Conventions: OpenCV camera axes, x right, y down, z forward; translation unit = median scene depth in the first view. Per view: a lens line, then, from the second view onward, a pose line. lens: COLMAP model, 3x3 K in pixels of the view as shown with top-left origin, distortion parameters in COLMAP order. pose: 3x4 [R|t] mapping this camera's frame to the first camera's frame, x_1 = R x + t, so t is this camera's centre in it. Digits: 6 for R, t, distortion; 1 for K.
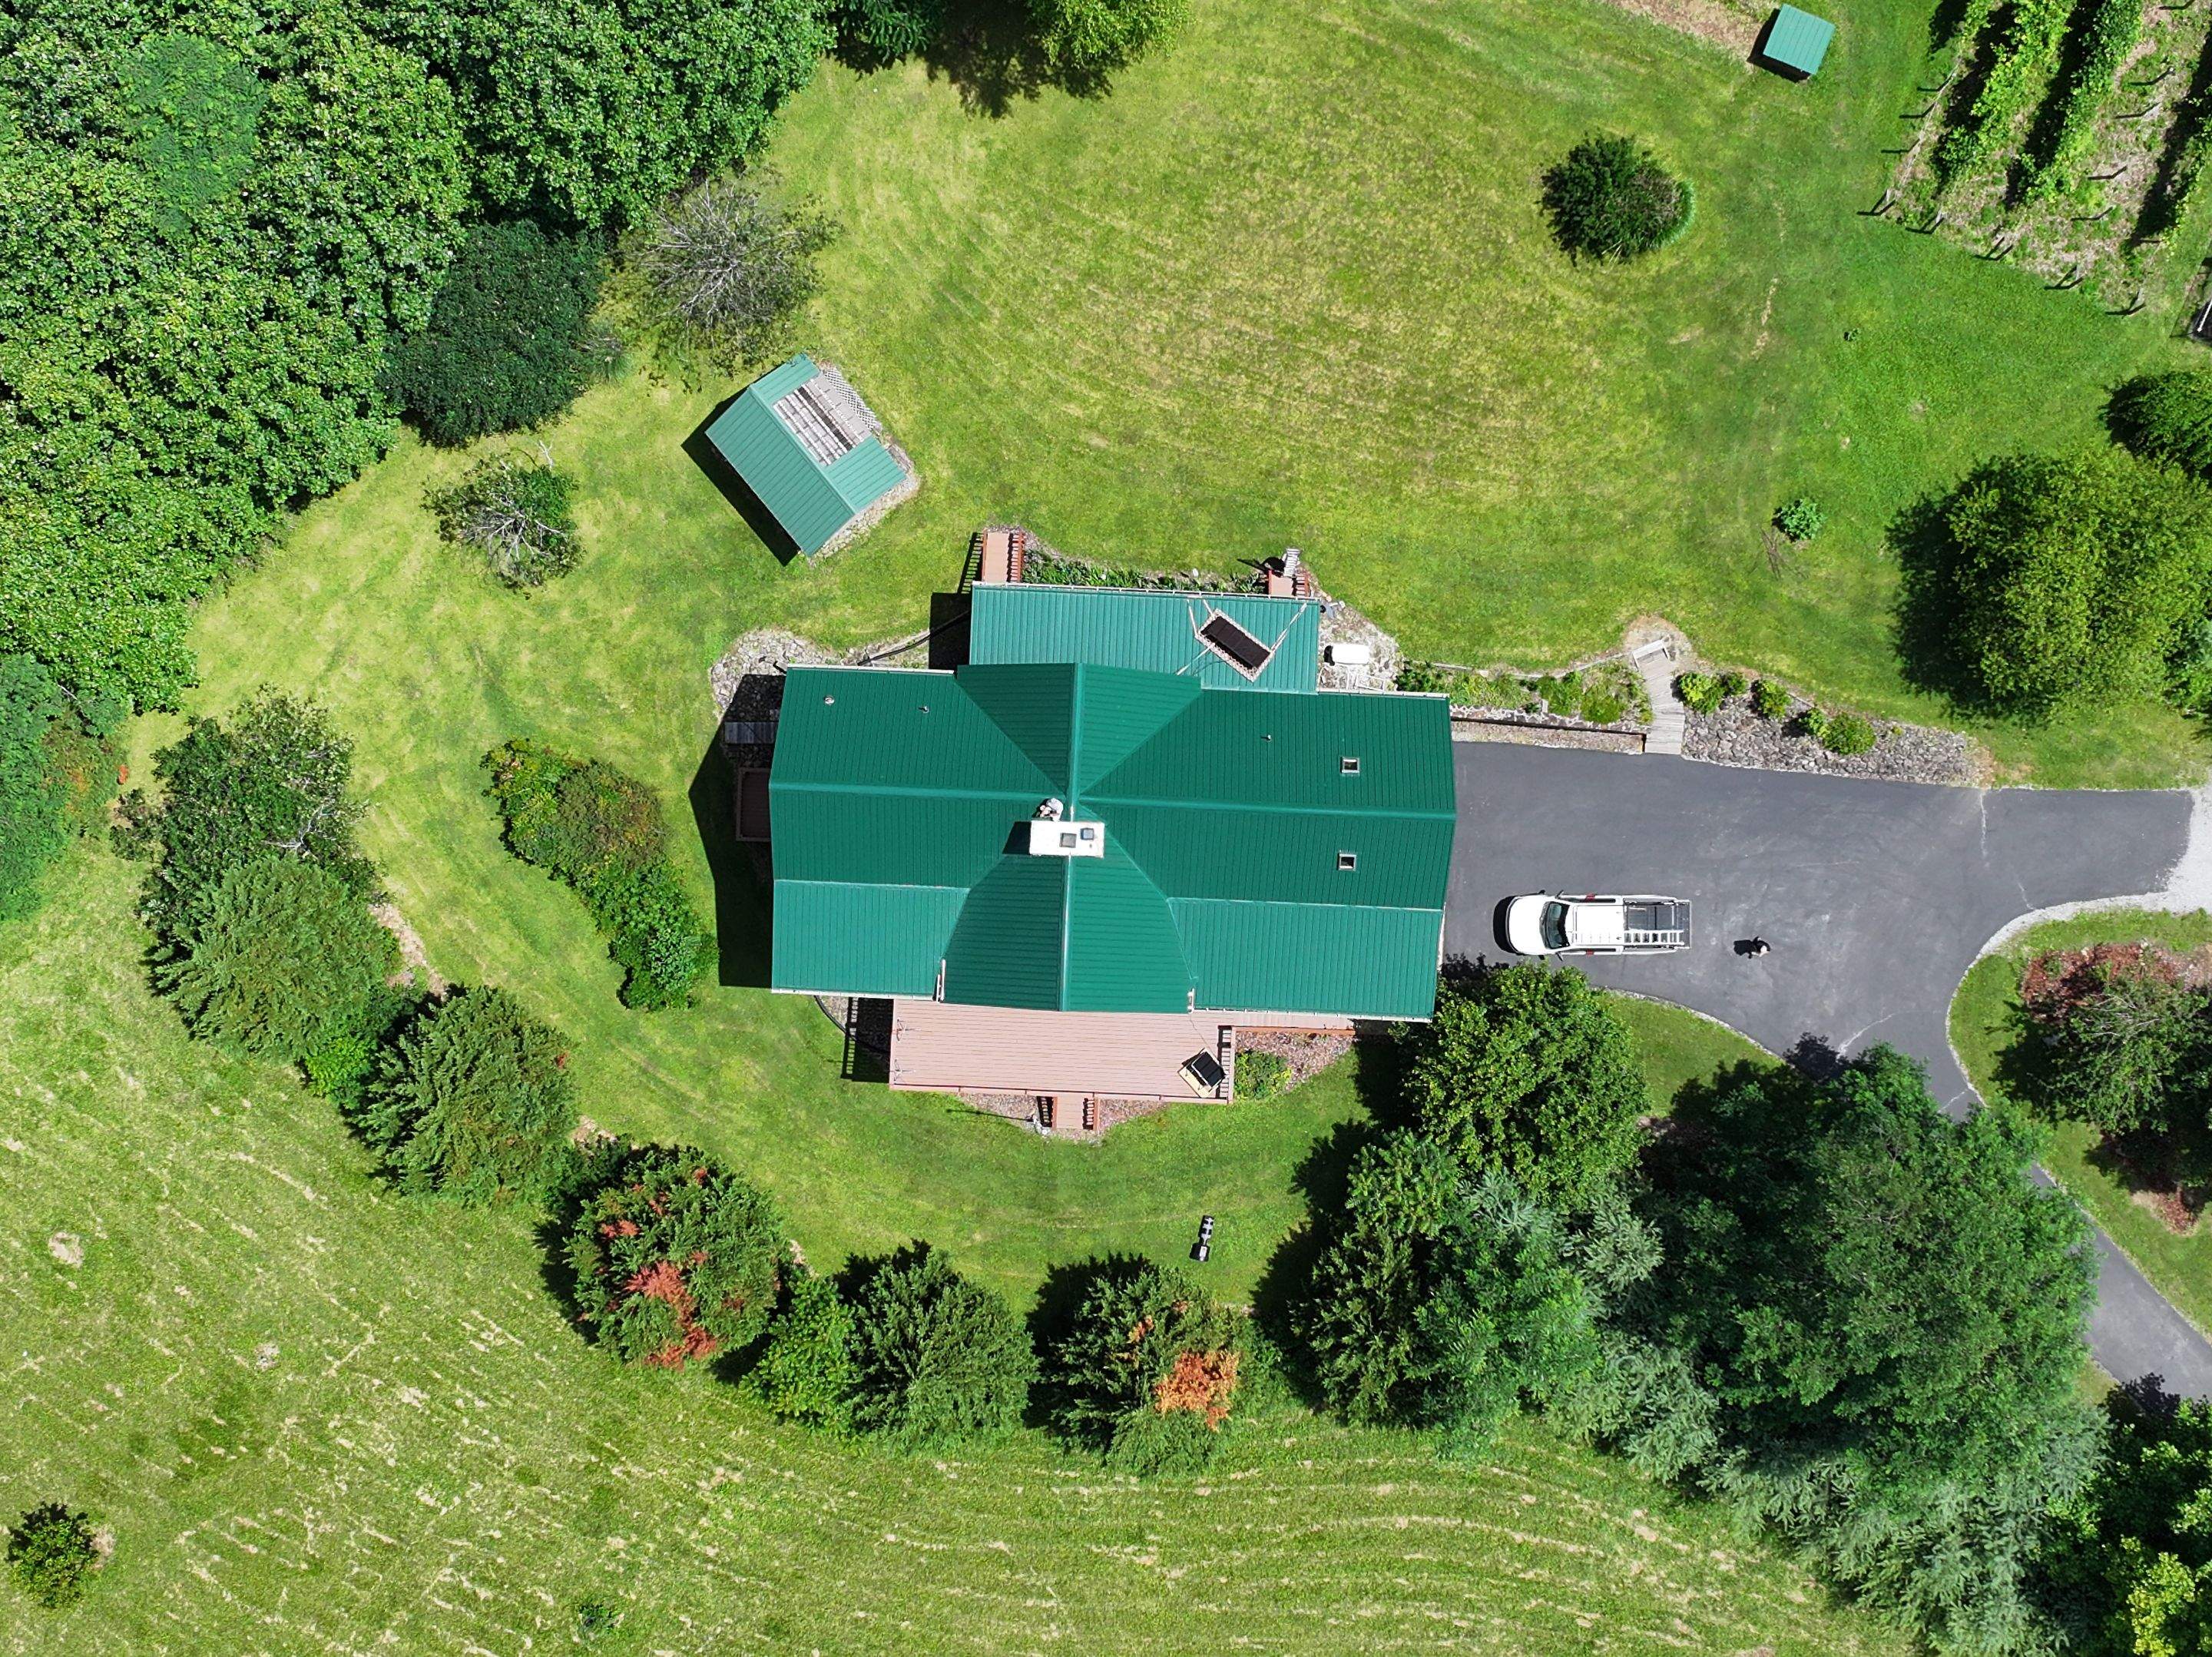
lens RADIAL K [[3097.3, 0, 1106.0], [0, 3097.3, 828.5], [0, 0, 1]] dist [-0.015726, 0.021419]
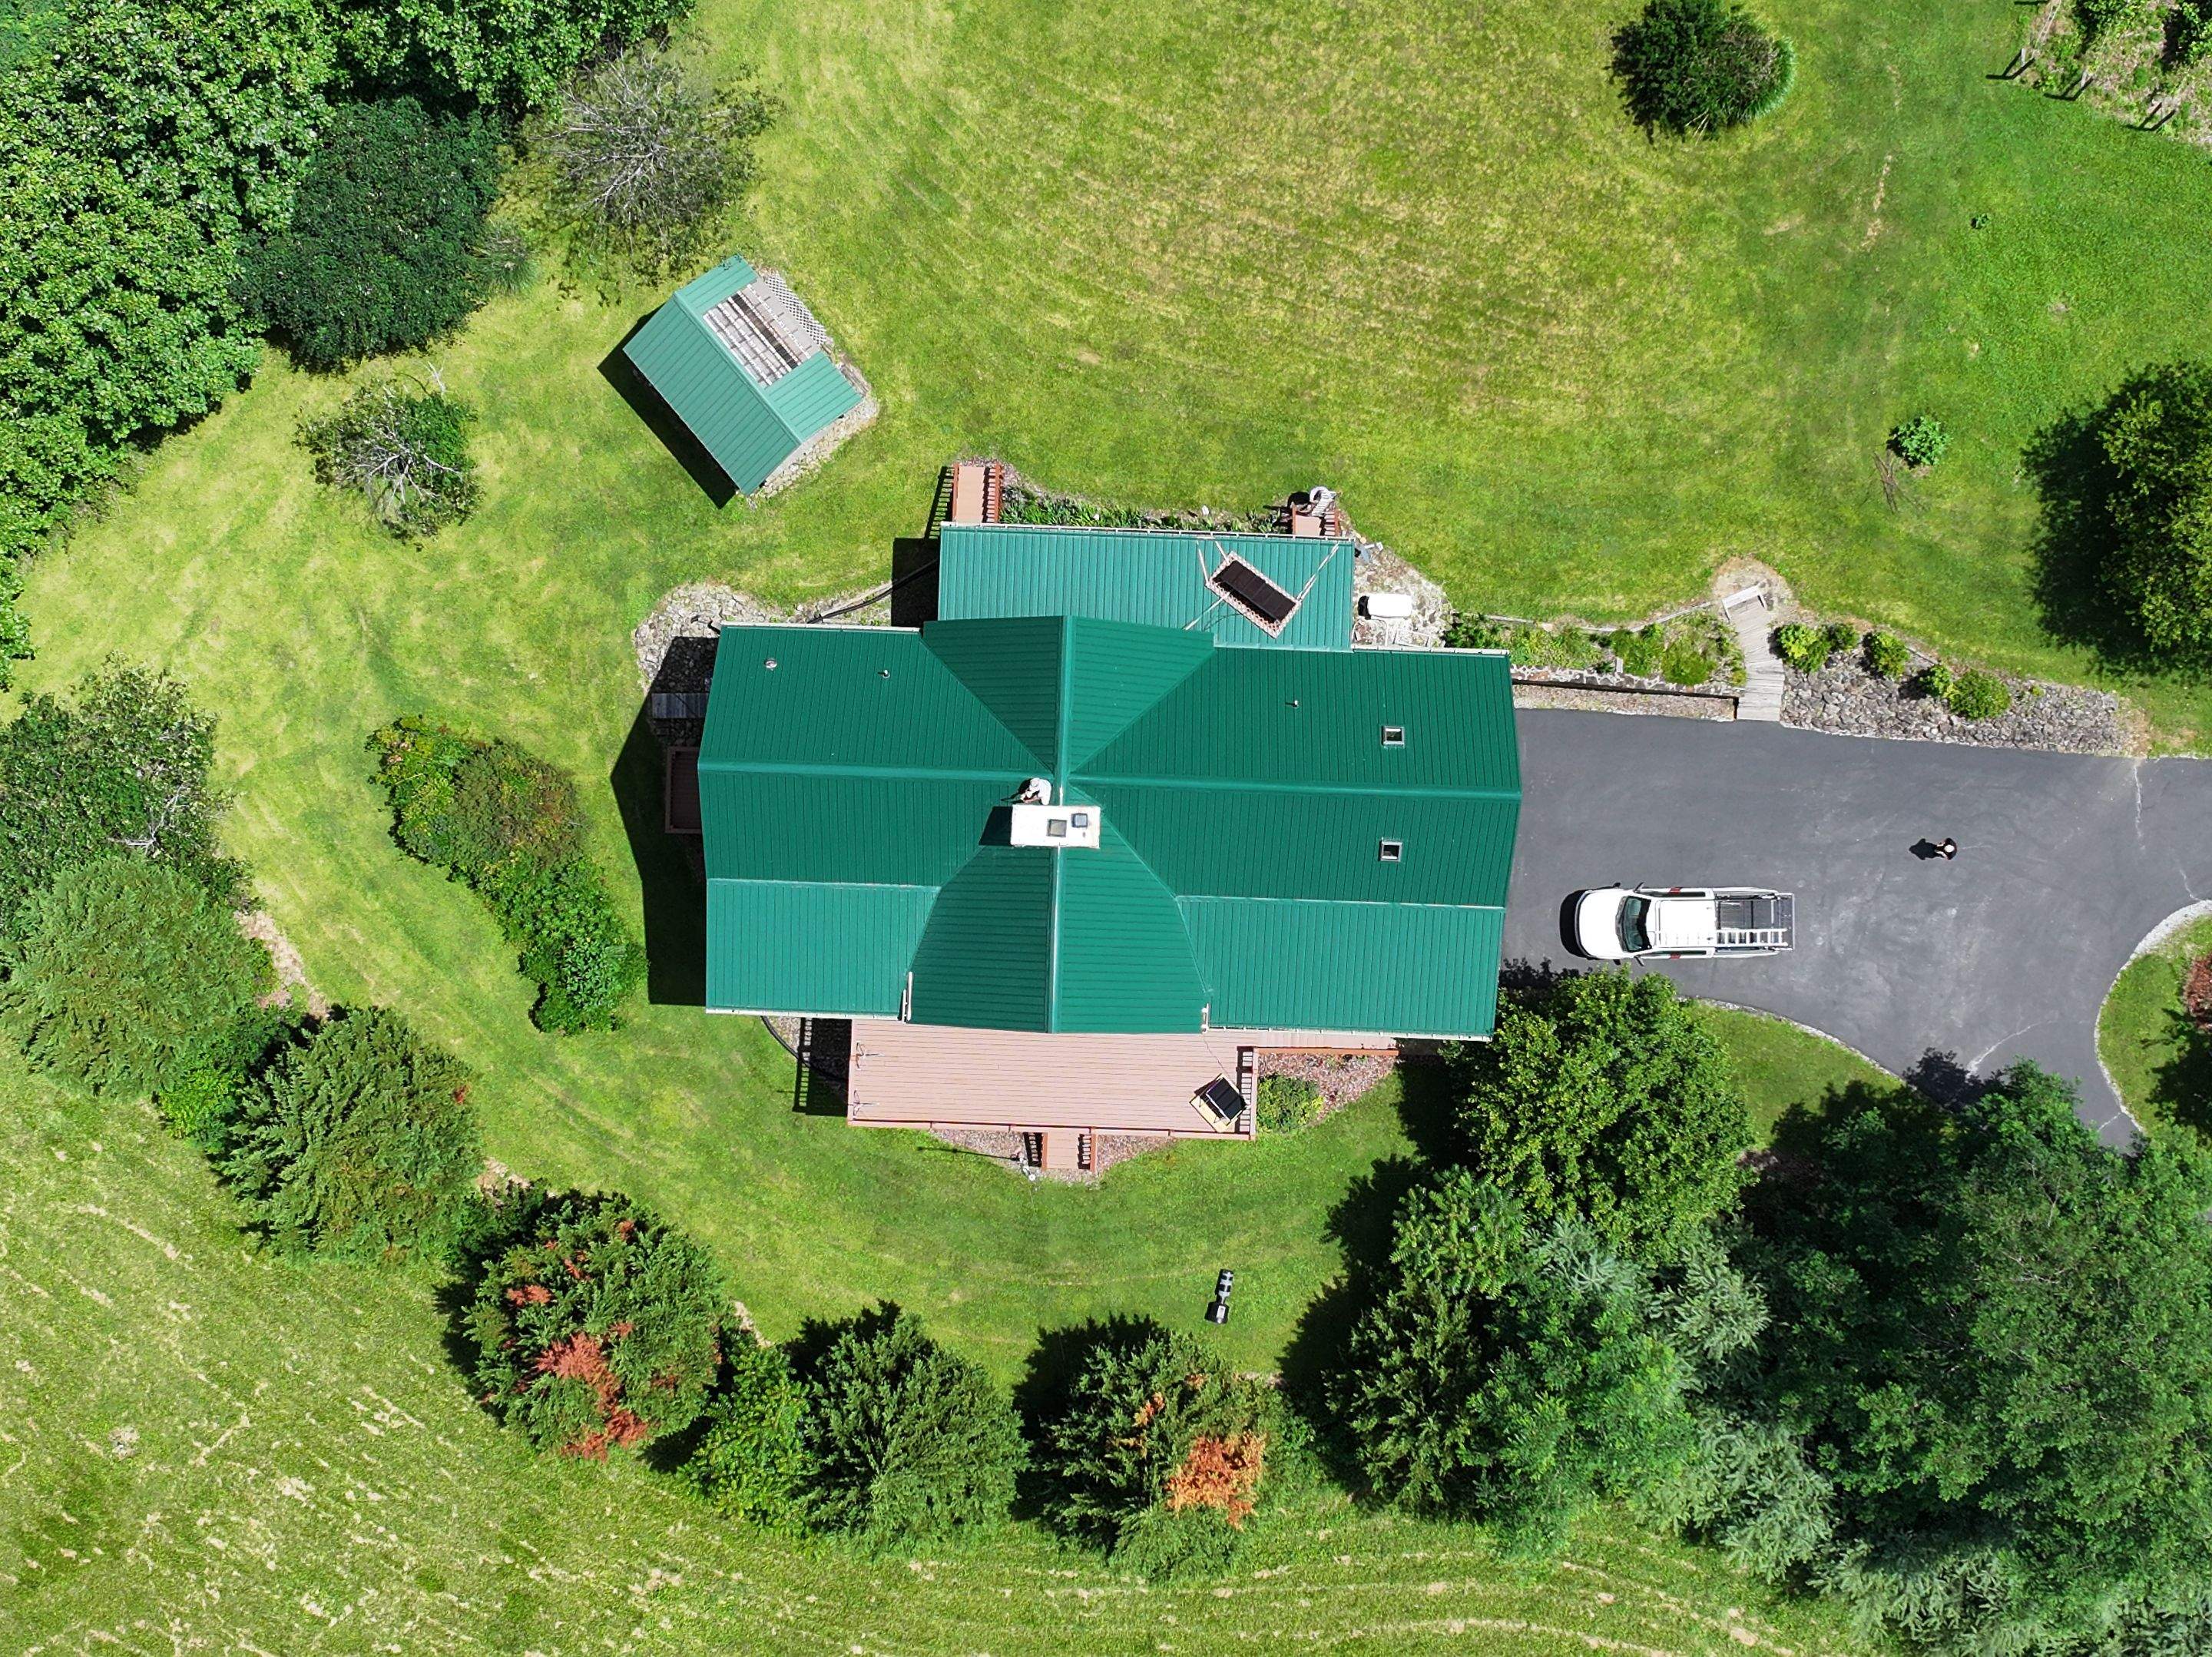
lens RADIAL K [[3097.3, 0, 1106.0], [0, 3097.3, 828.5], [0, 0, 1]] dist [-0.015726, 0.021419]
pose [[0.999959, -0.008931, 0.001276, -0.000060], [0.008929, 0.999959, 0.001290, 0.002759], [-0.001288, -0.001278, 0.999998, 0.155384]]
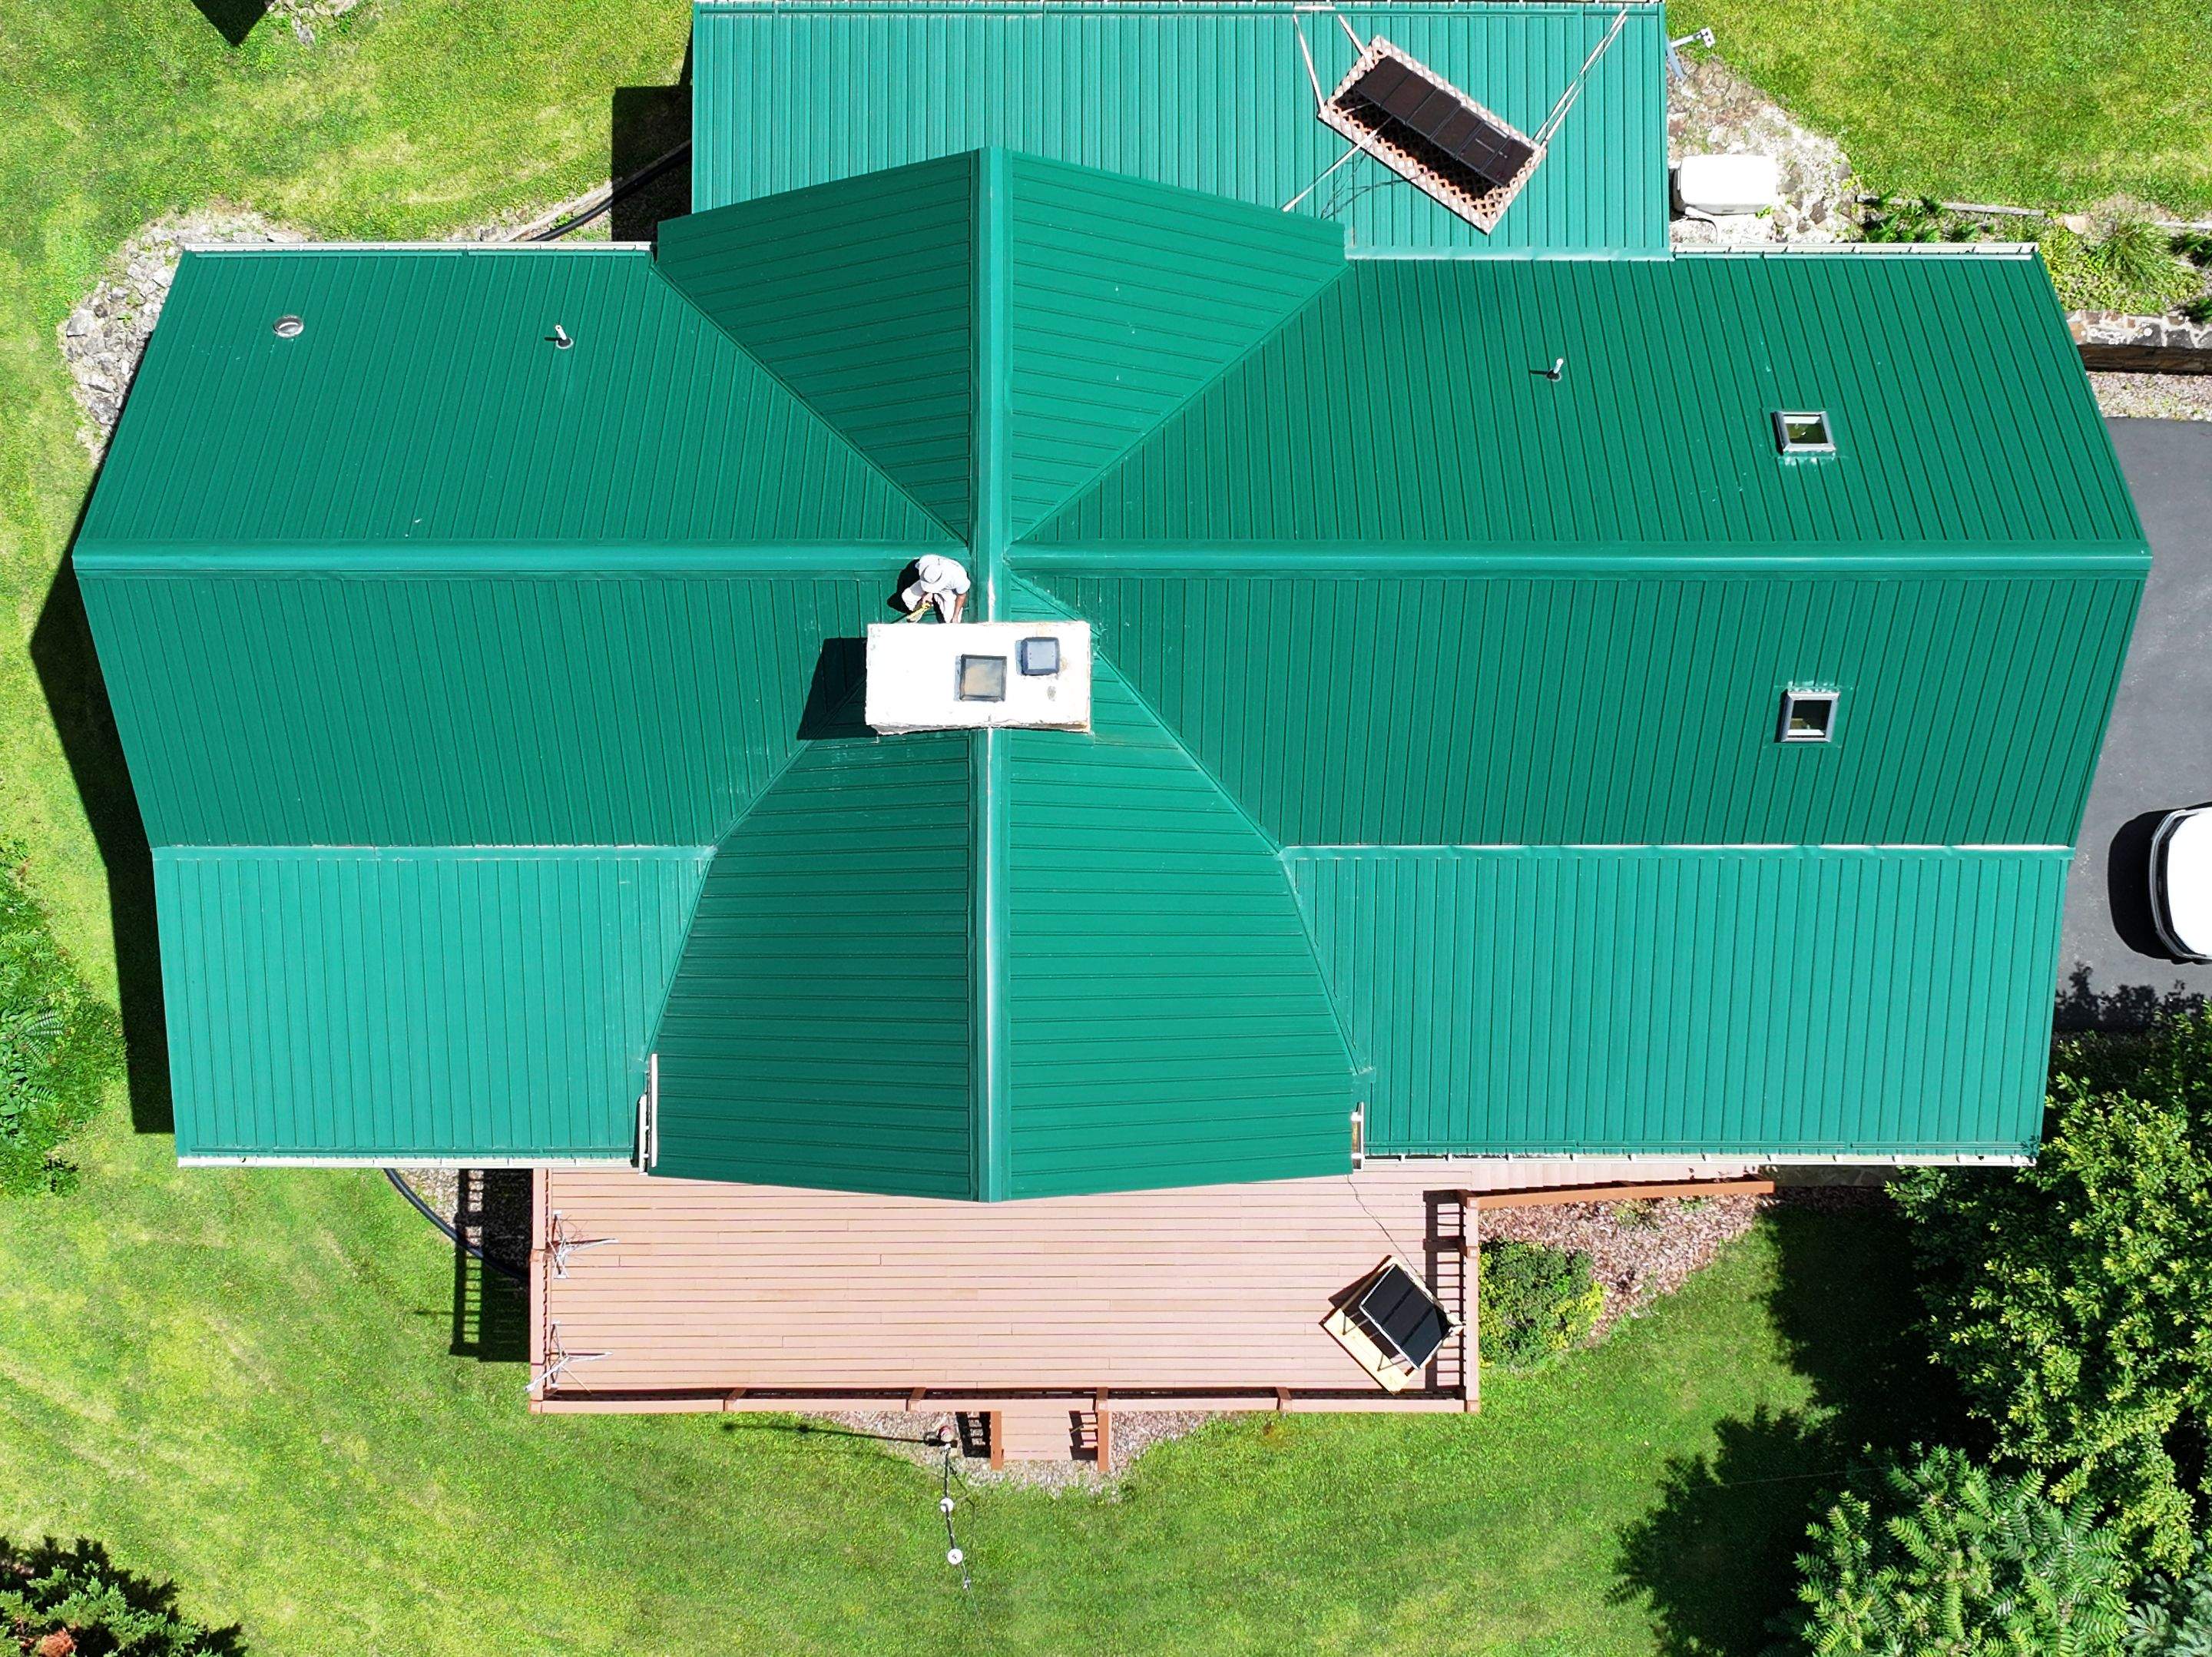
lens RADIAL K [[3097.3, 0, 1106.0], [0, 3097.3, 828.5], [0, 0, 1]] dist [-0.015726, 0.021419]
pose [[0.998966, -0.045341, 0.003412, -0.000882], [0.045354, 0.998964, -0.003749, 0.019852], [-0.003239, 0.003899, 0.999987, 0.627643]]
